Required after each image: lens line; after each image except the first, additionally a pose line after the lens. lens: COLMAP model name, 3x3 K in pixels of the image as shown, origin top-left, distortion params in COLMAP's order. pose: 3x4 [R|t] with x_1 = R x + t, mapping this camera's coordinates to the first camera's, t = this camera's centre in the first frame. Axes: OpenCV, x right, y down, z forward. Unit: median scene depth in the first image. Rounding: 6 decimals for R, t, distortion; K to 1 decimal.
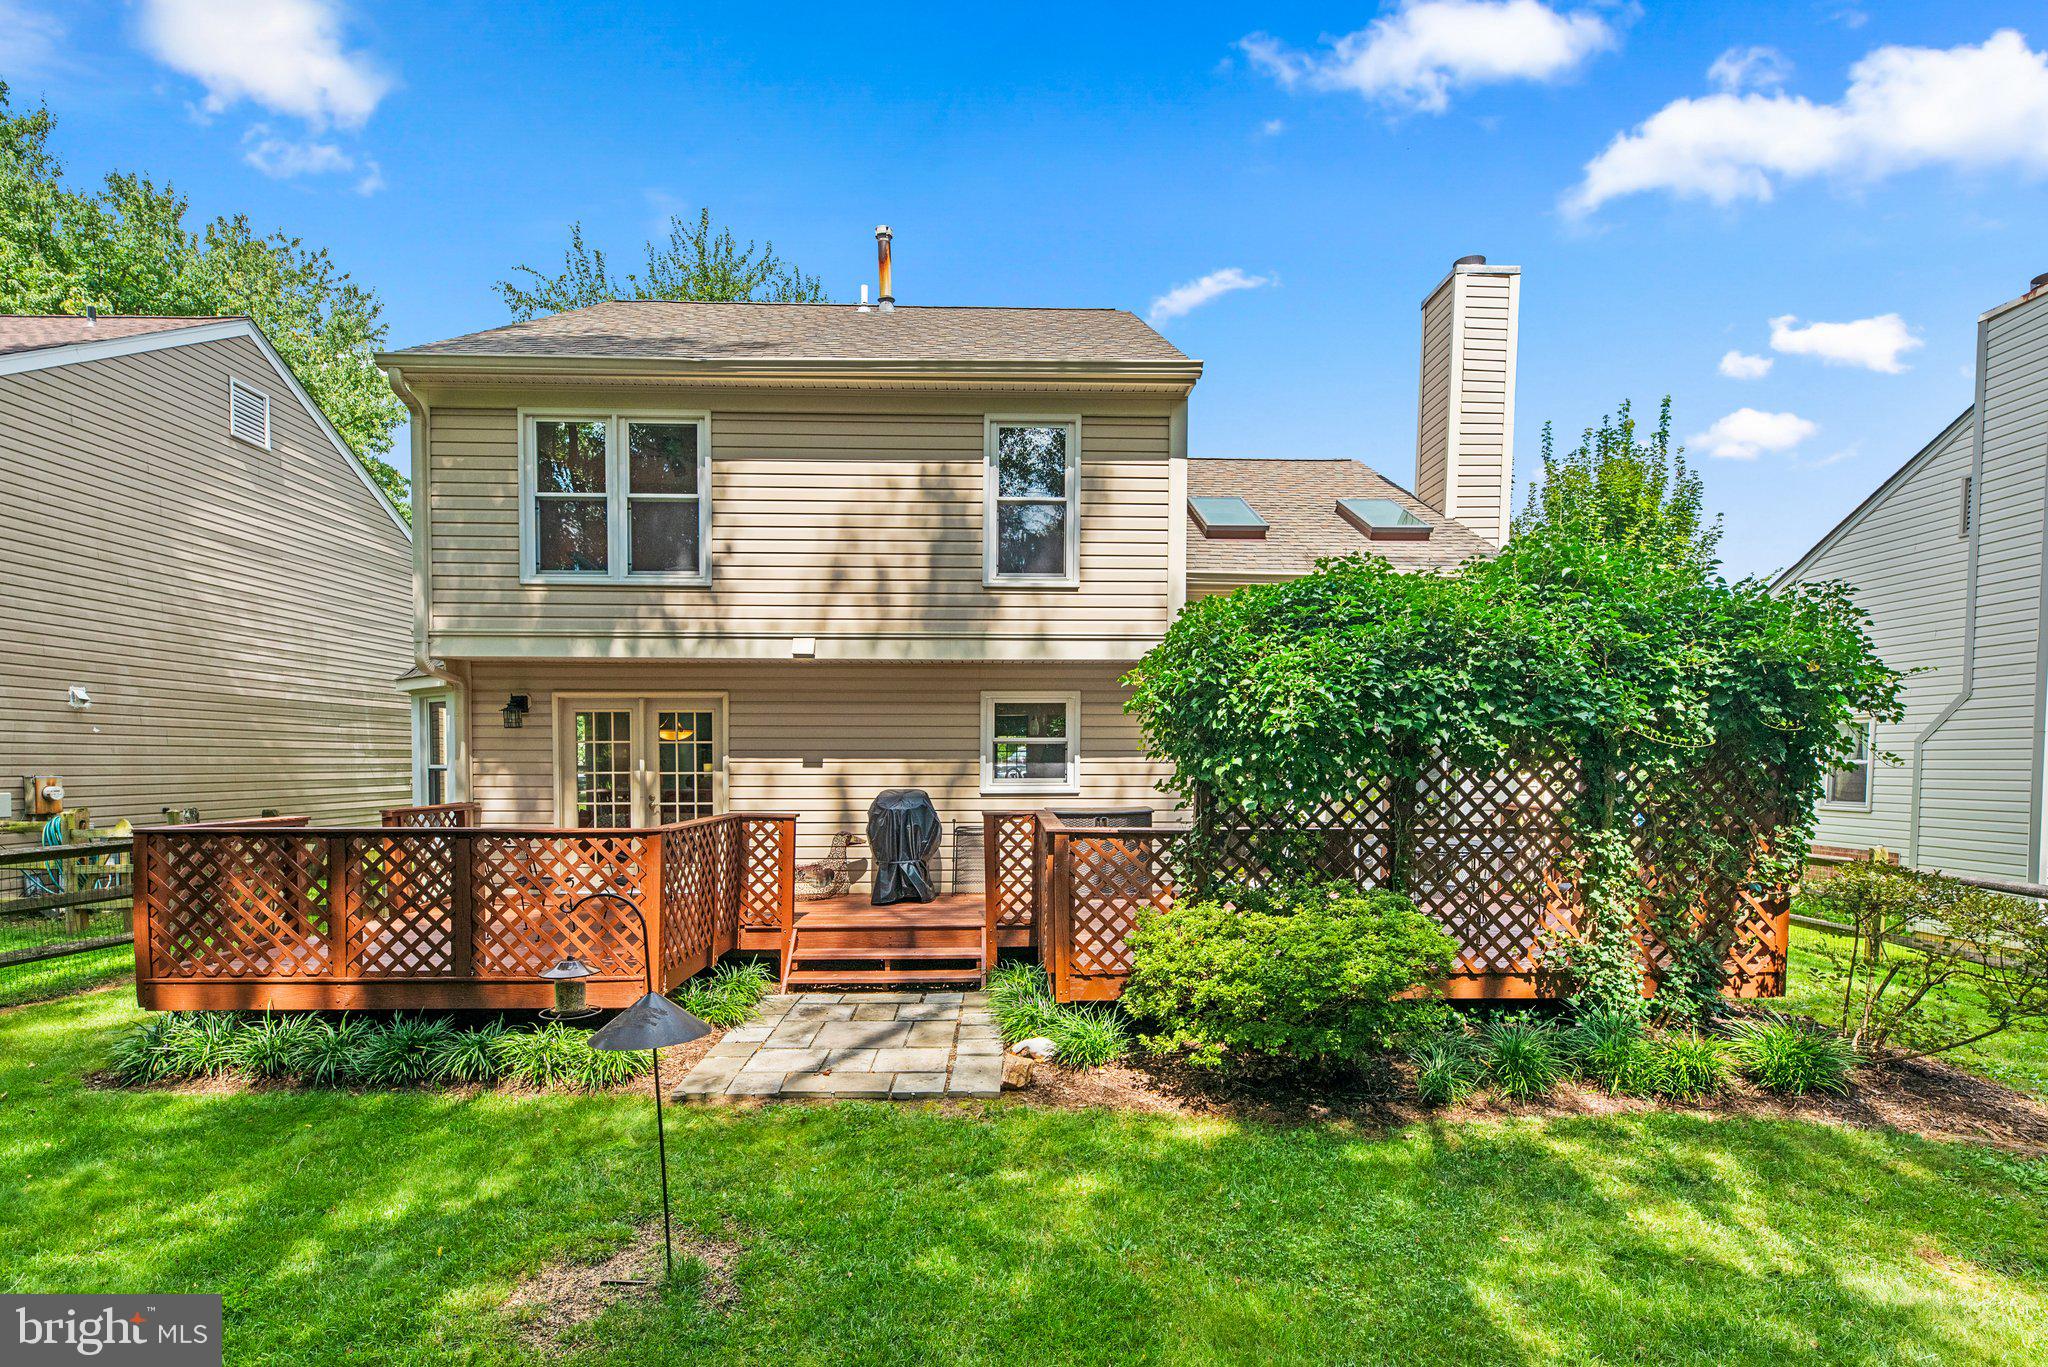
lens RADIAL K [[923.1, 0, 1028.5], [0, 923.1, 778.5], [0, 0, 1]] dist [0.001616, -0.000060]
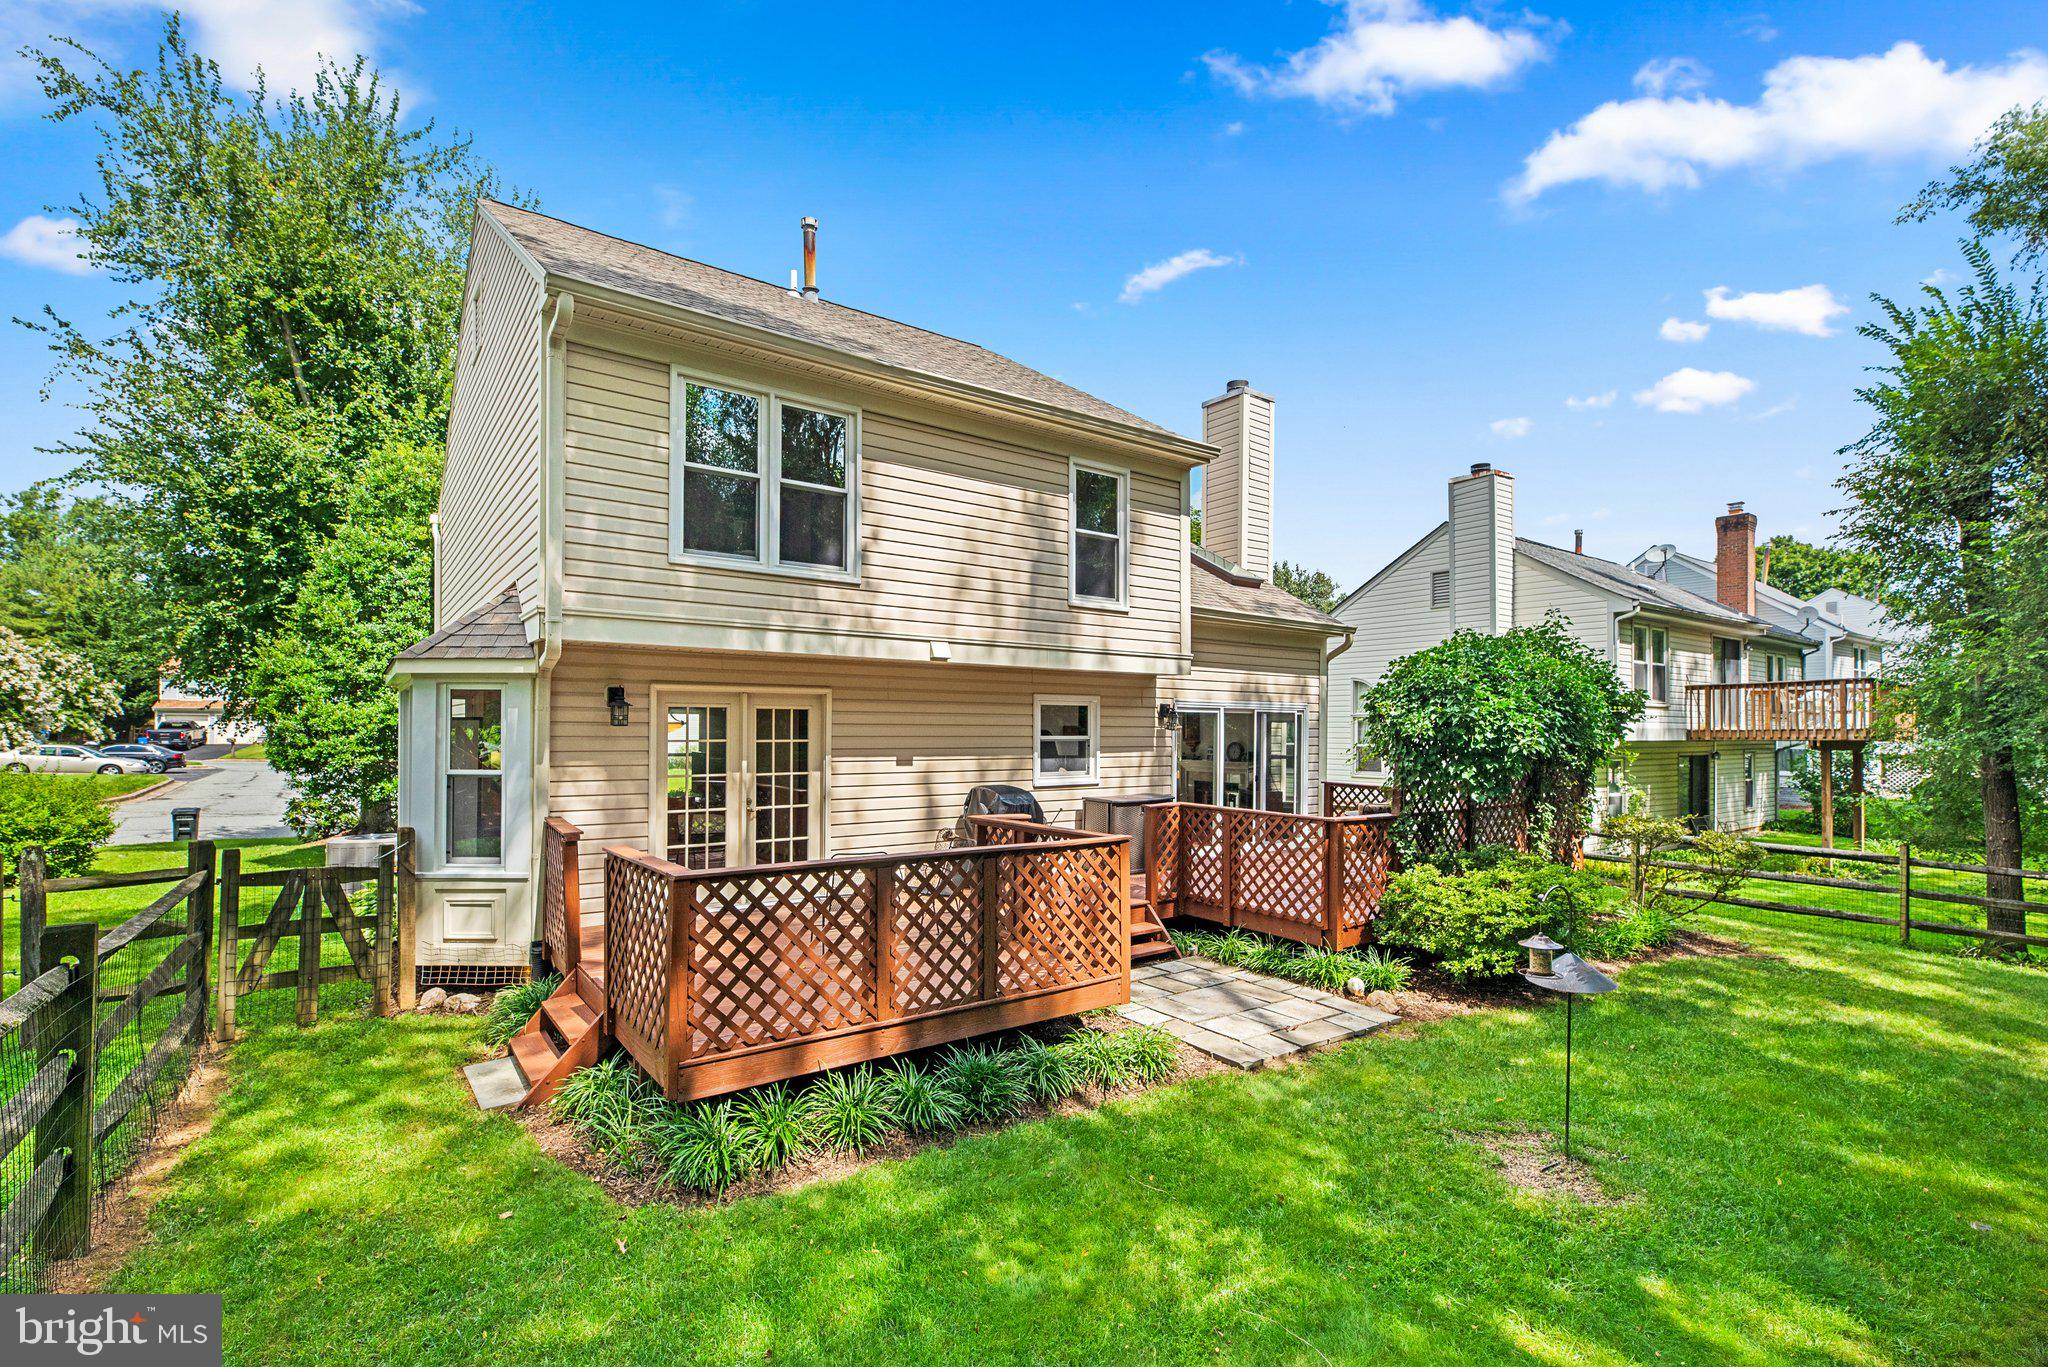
lens RADIAL K [[923.1, 0, 1008.7], [0, 923.1, 695.4], [0, 0, 1]] dist [0.001616, -0.000060]
pose [[0.832873, 0.026262, 0.552841, -0.741871], [0.003868, 0.998573, -0.053262, -0.036609], [-0.553451, 0.046499, 0.831583, 0.100008]]
